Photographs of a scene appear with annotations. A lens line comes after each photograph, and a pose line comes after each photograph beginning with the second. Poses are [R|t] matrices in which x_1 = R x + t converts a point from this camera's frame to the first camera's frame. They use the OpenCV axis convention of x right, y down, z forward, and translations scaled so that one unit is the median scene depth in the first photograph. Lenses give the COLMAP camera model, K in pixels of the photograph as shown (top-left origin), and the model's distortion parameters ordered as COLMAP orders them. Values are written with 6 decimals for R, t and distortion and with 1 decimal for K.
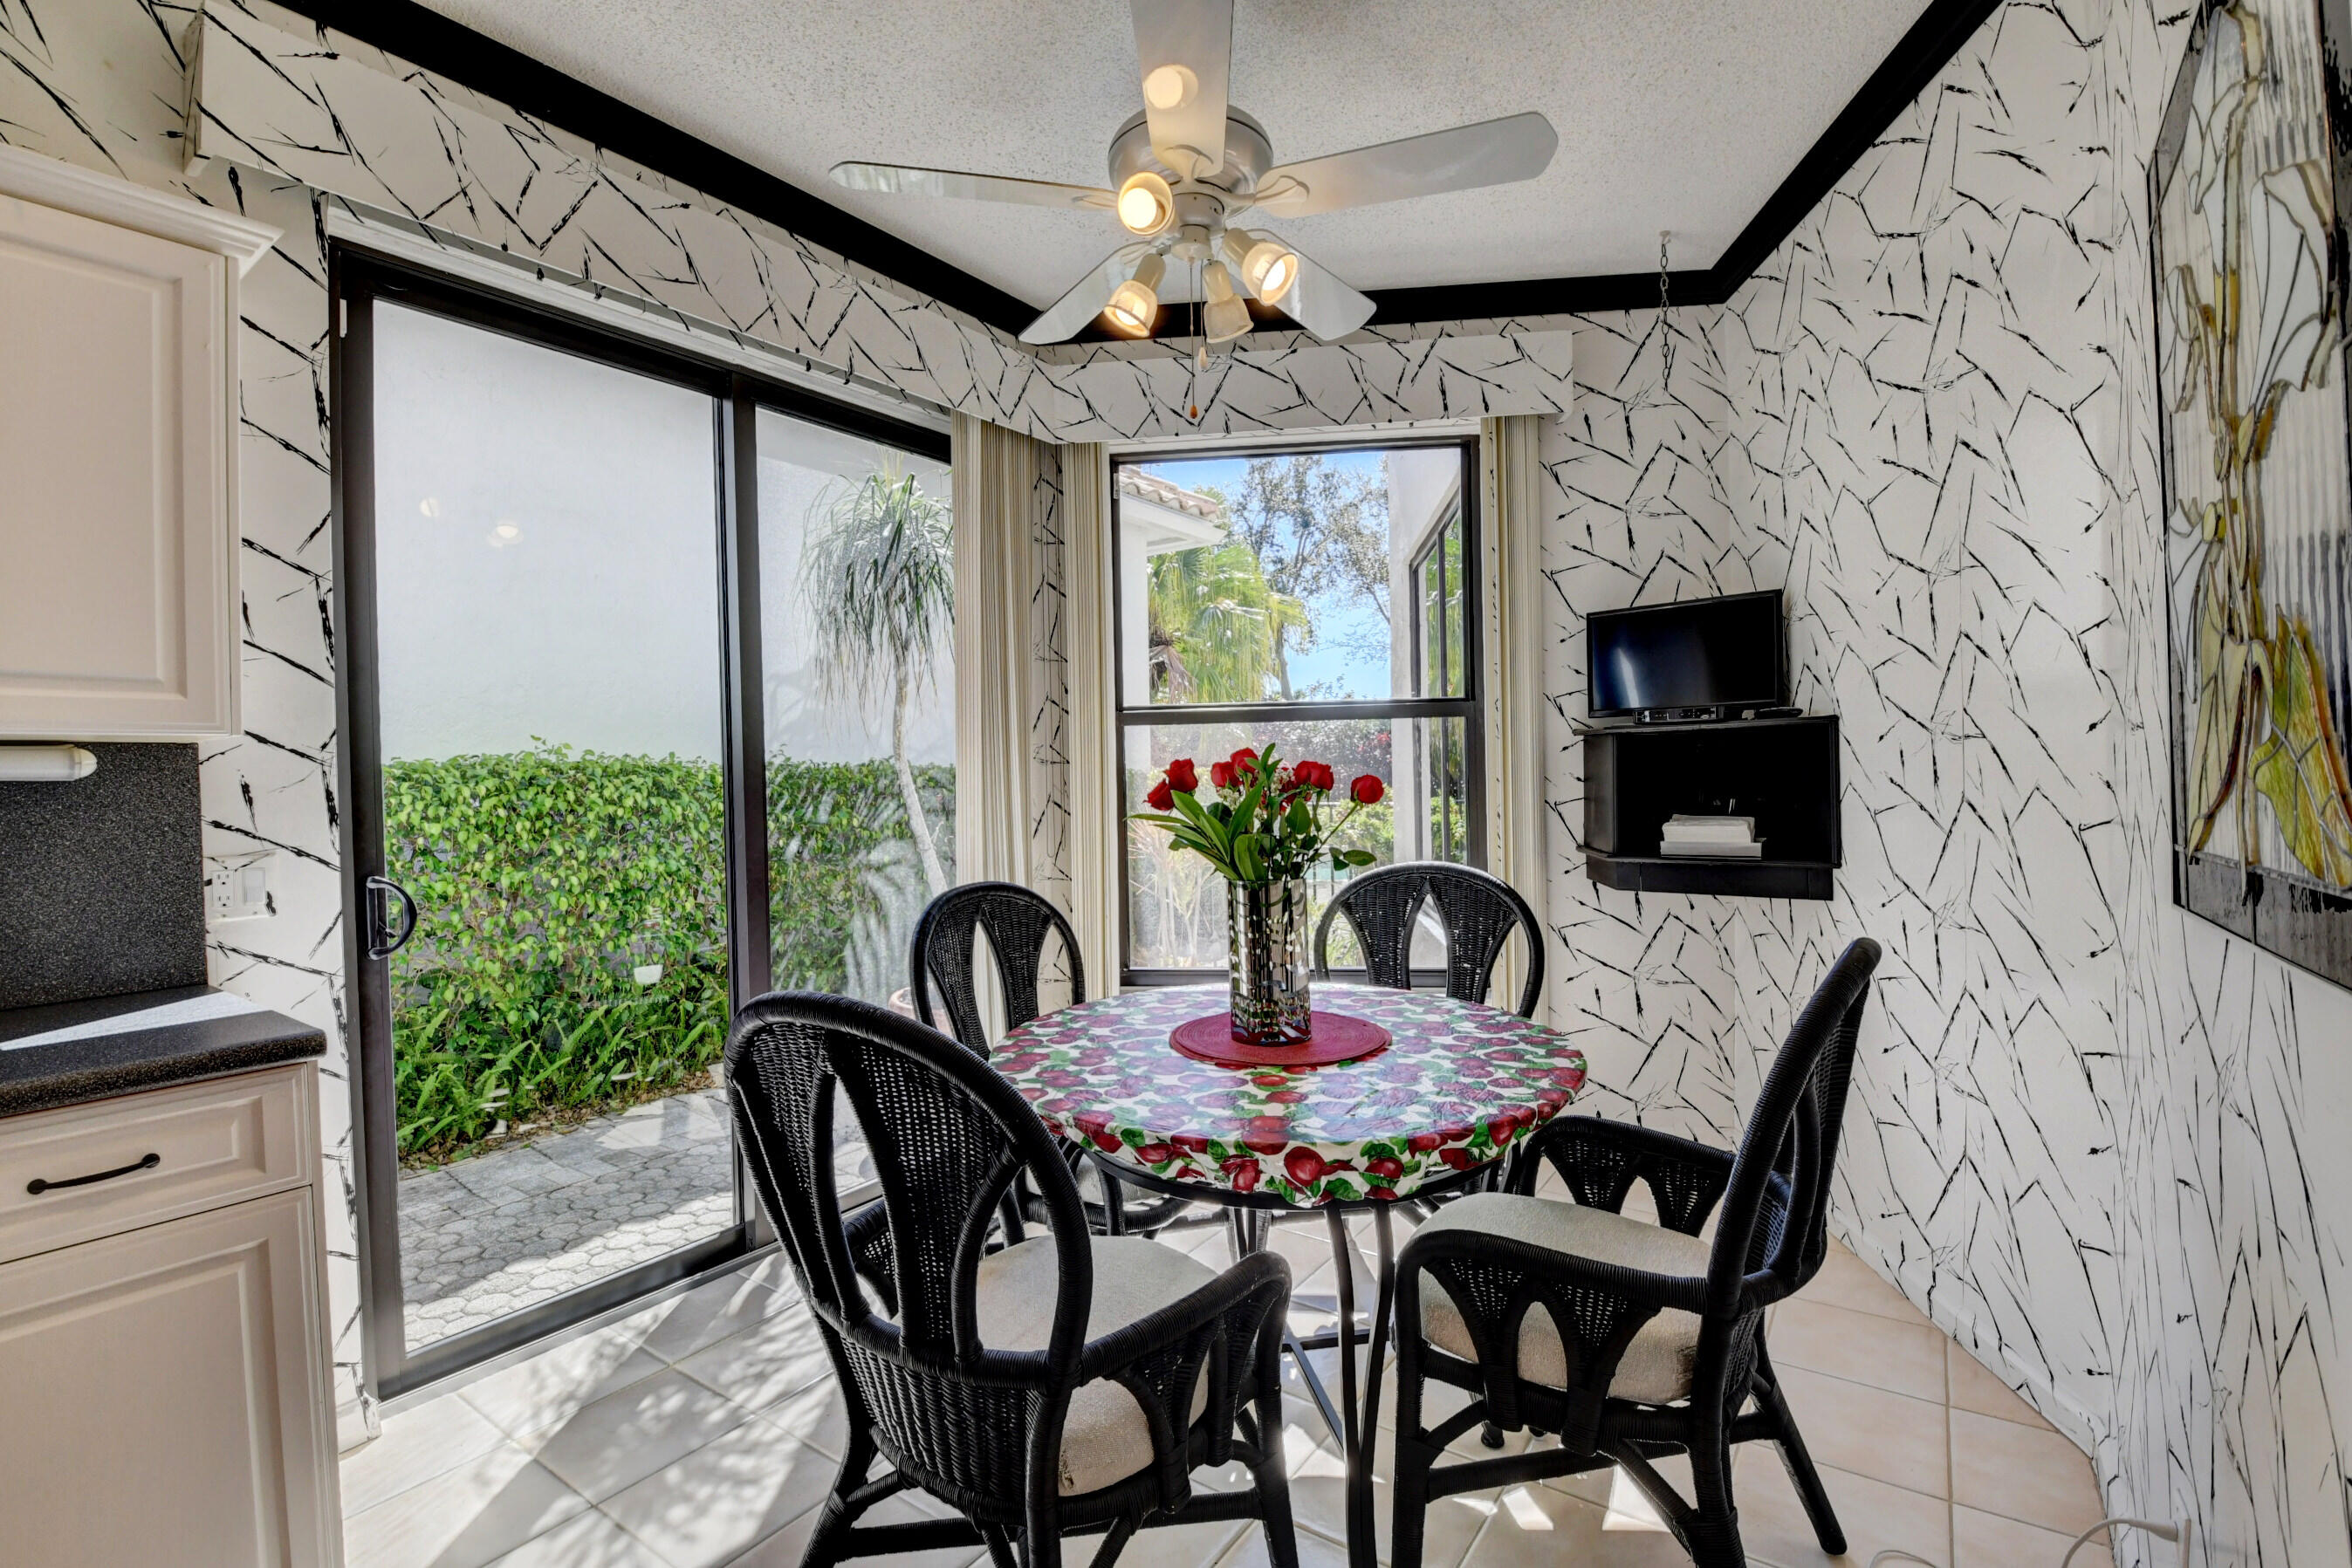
lens RADIAL K [[1031.6, 0, 1174.9], [0, 1031.6, 787.7], [0, 0, 1]] dist [0.013245, -0.025301]
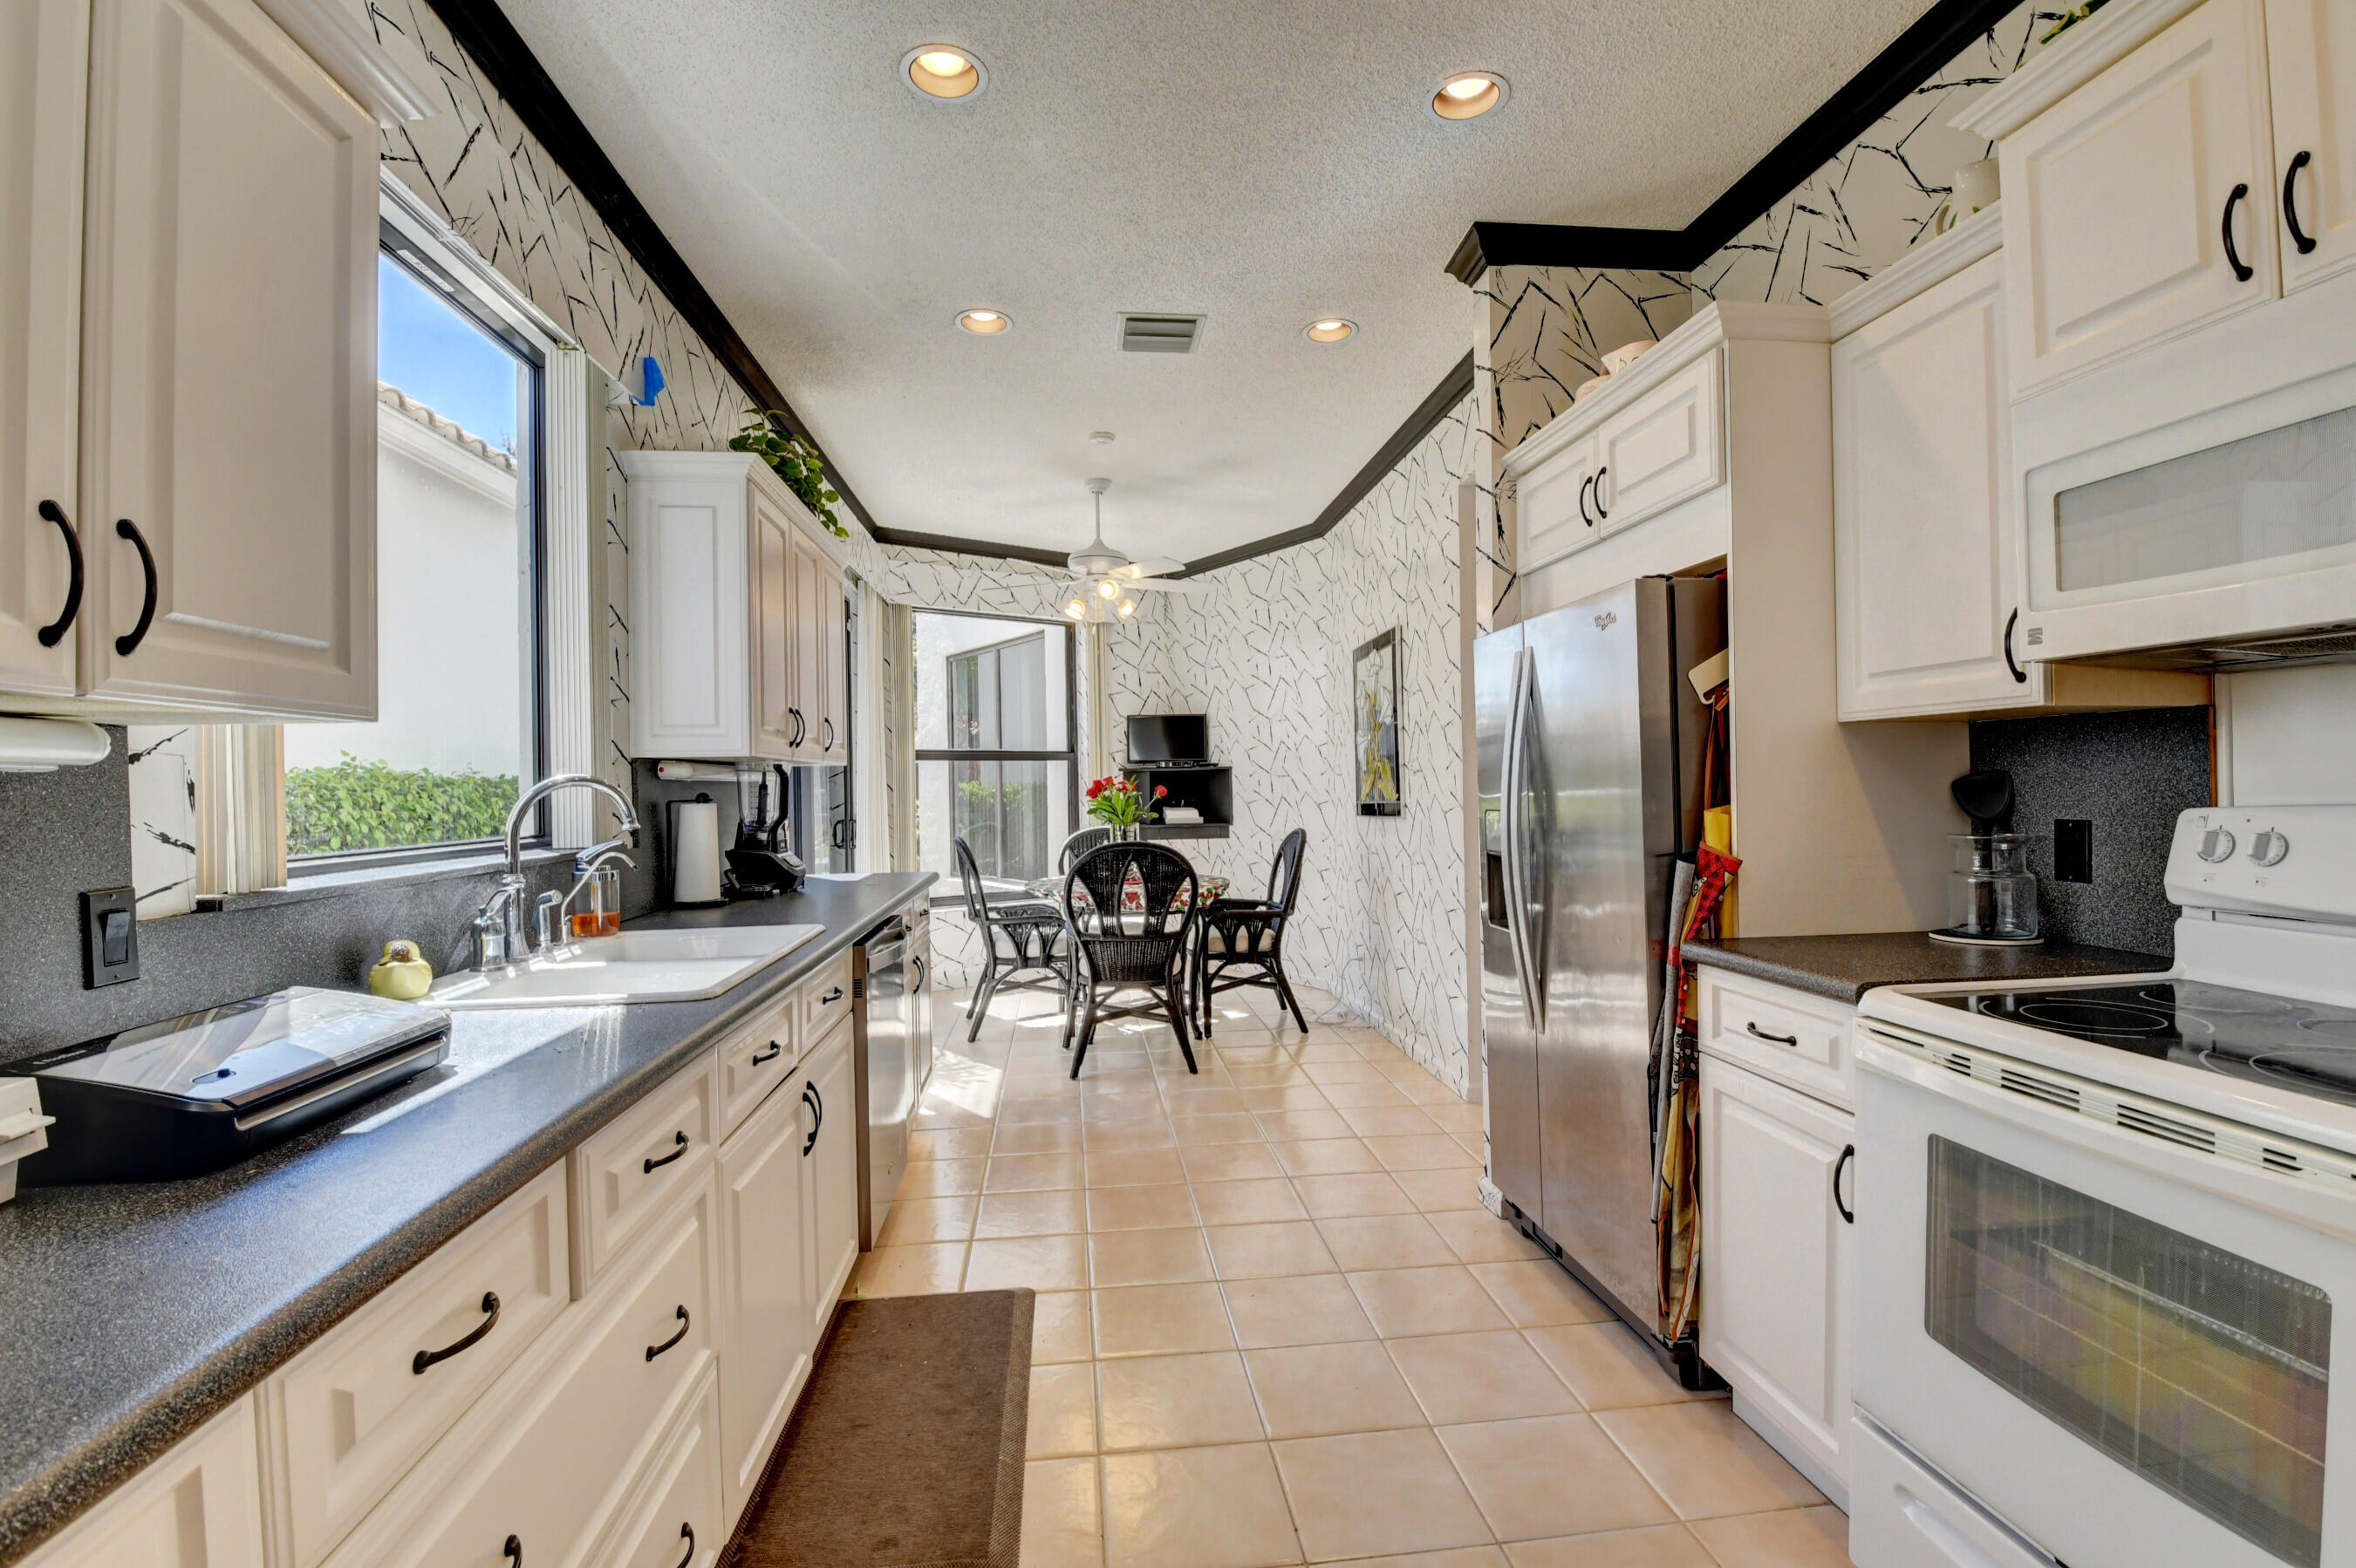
lens RADIAL K [[1033.3, 0, 1176.9], [0, 1033.3, 787.7], [0, 0, 1]] dist [0.013245, -0.025301]
pose [[0.740691, 0.015572, 0.671665, -1.132899], [0.004772, 0.999584, -0.028437, 0.052566], [-0.671828, 0.024268, 0.740309, -0.778443]]
